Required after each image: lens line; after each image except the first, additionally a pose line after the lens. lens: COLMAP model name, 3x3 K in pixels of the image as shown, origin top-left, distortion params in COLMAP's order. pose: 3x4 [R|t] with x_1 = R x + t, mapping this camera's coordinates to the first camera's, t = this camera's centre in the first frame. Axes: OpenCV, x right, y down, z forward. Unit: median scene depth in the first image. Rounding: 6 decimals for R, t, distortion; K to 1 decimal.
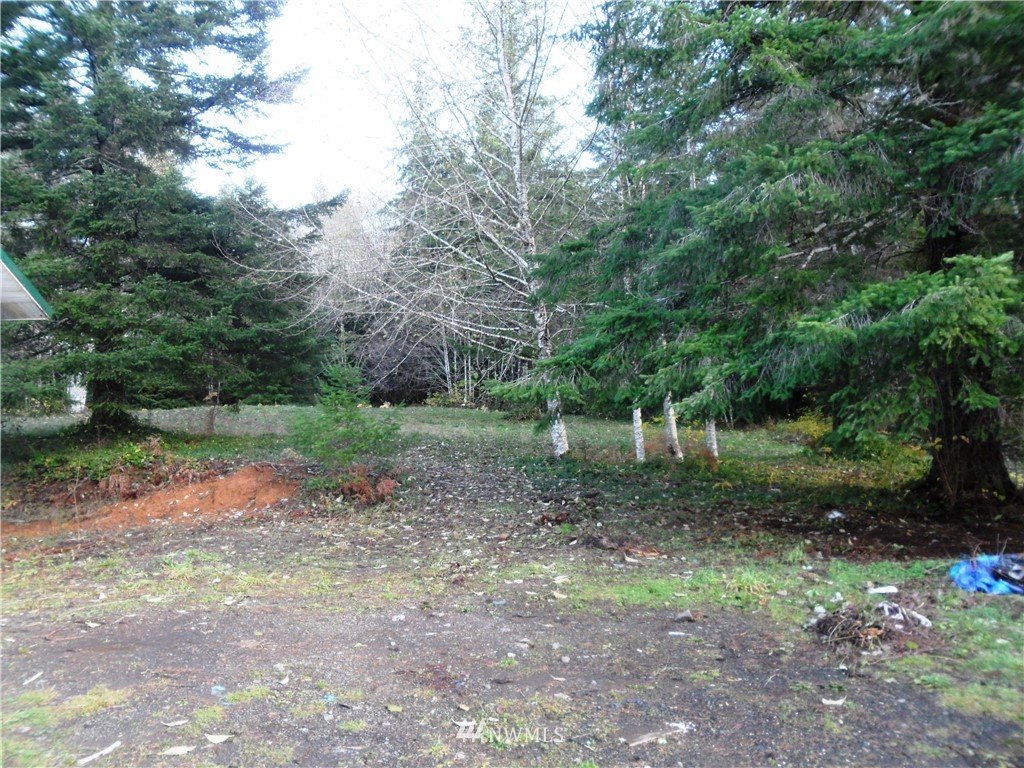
lens RADIAL K [[844.5, 0, 512.0], [0, 844.5, 384.0], [0, 0, 1]] dist [-0.000103, 0.005706]
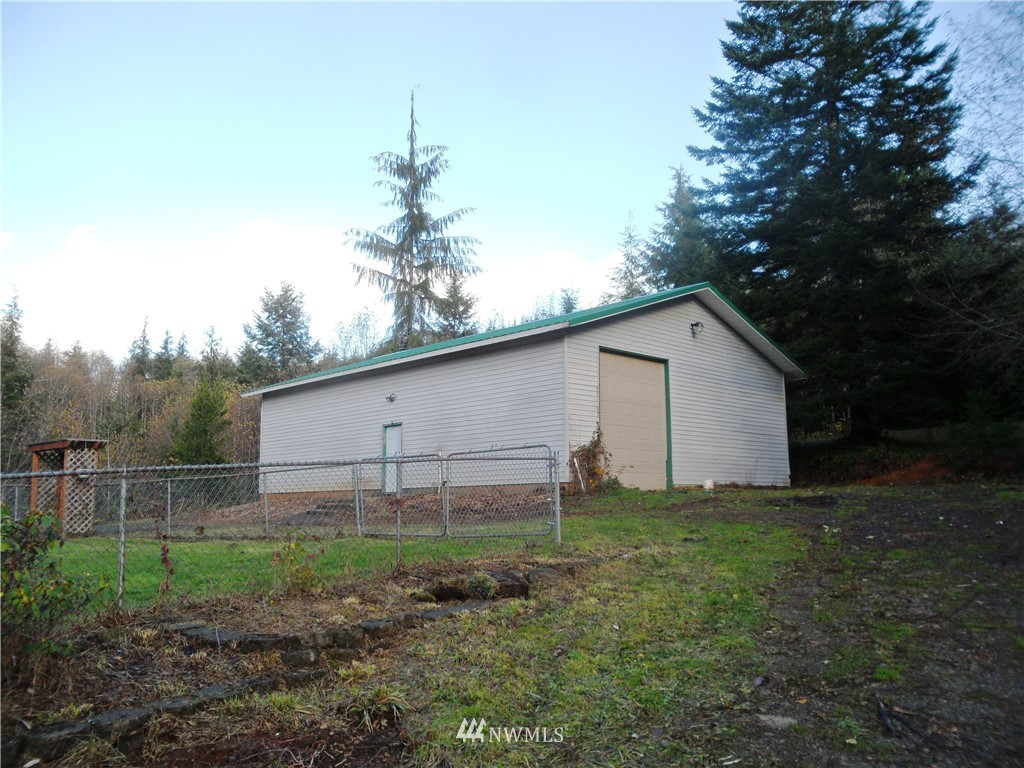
lens RADIAL K [[844.5, 0, 512.0], [0, 844.5, 384.0], [0, 0, 1]] dist [-0.000103, 0.005706]
pose [[0.631610, -0.084072, -0.770714, 0.370614], [0.063638, 0.996370, -0.056535, -0.000346], [0.772670, -0.013339, 0.634668, -0.541968]]
